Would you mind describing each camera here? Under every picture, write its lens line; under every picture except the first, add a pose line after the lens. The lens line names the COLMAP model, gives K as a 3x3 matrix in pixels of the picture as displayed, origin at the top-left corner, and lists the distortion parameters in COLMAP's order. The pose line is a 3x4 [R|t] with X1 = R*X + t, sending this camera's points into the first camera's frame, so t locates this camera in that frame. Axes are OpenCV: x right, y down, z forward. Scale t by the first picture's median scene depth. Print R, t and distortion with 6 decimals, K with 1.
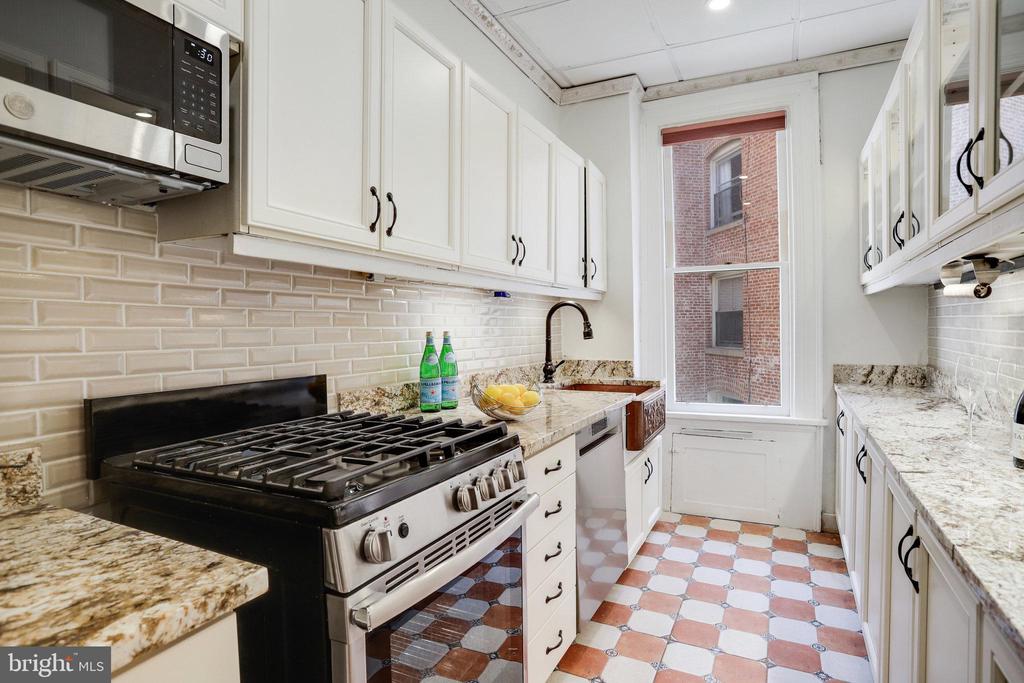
lens RADIAL K [[521.6, 0, 527.1], [0, 521.6, 334.8], [0, 0, 1]] dist [-0.058154, 0.020162]
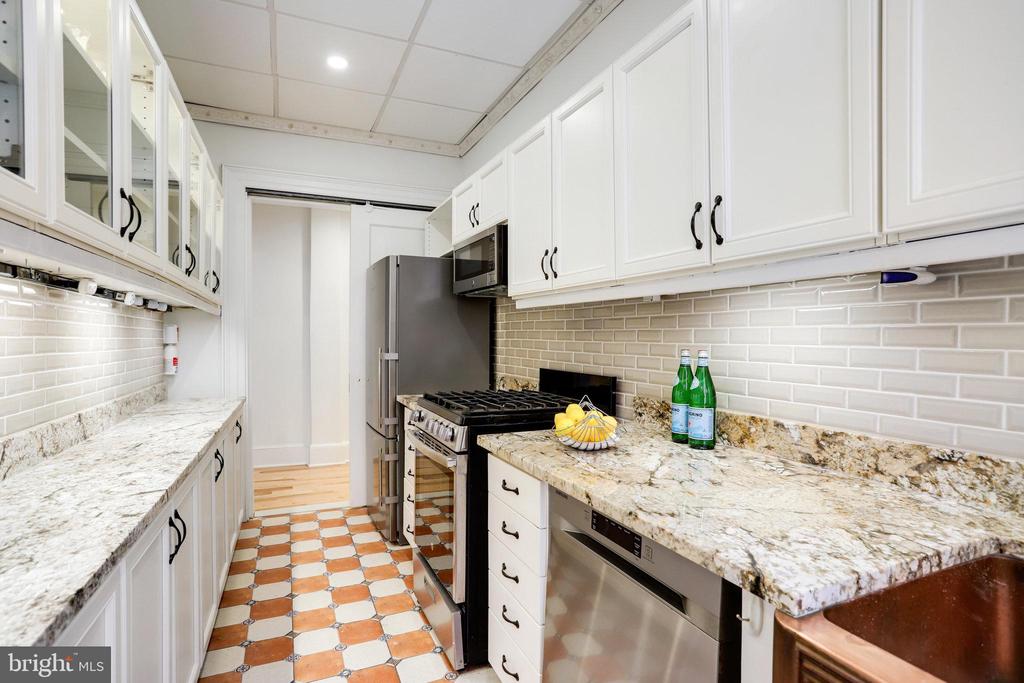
lens RADIAL K [[512.1, 0, 519.7], [0, 512.1, 336.9], [0, 0, 1]] dist [-0.055500, 0.031775]
pose [[-0.635747, 0.002130, -0.771894, 0.438347], [-0.011263, 0.999864, 0.012036, -0.024055], [0.771815, 0.016346, -0.635637, 0.901983]]
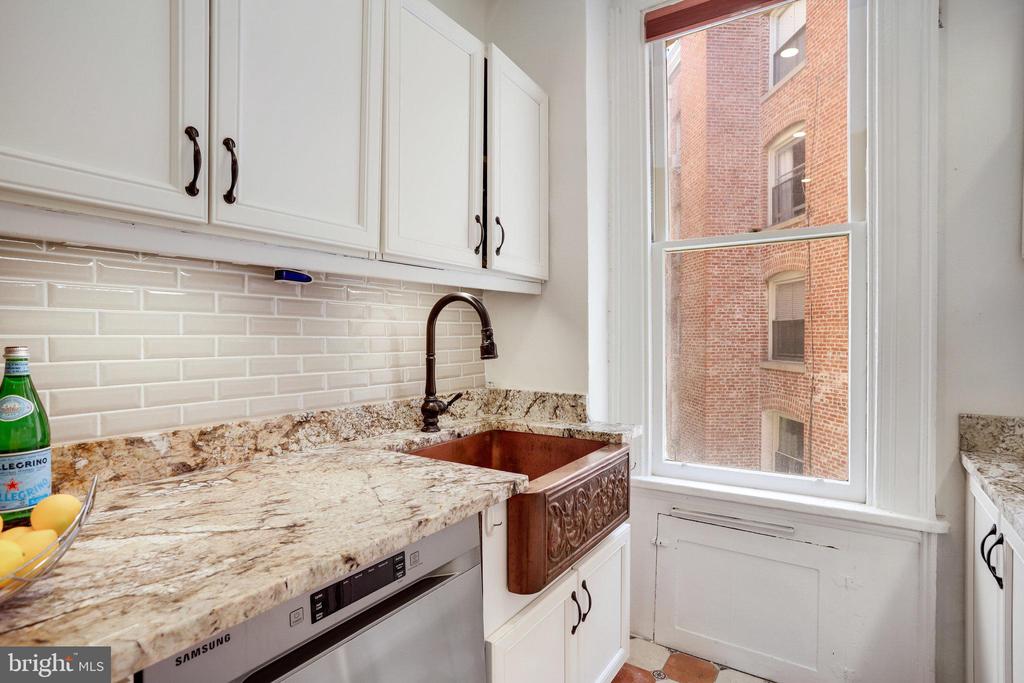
lens RADIAL K [[512.1, 0, 519.6], [0, 512.1, 350.0], [0, 0, 1]] dist [-0.055500, 0.031775]
pose [[0.992244, 0.008435, -0.124021, 0.221641], [-0.007041, 0.999907, 0.011673, -0.008476], [0.124108, -0.010710, 0.992211, 0.453175]]
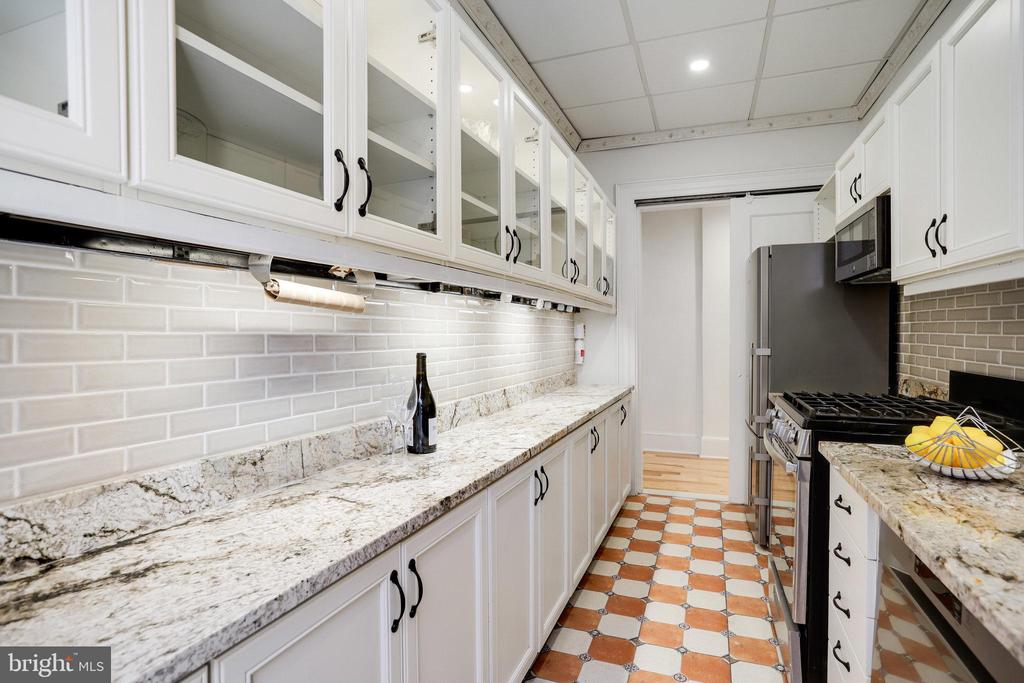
lens RADIAL K [[512.1, 0, 526.2], [0, 512.1, 334.5], [0, 0, 1]] dist [-0.055500, 0.031775]
pose [[-0.992769, 0.010725, -0.119562, 0.369045], [0.008590, 0.999795, 0.018357, -0.024932], [0.119734, 0.017197, -0.992657, 0.974226]]
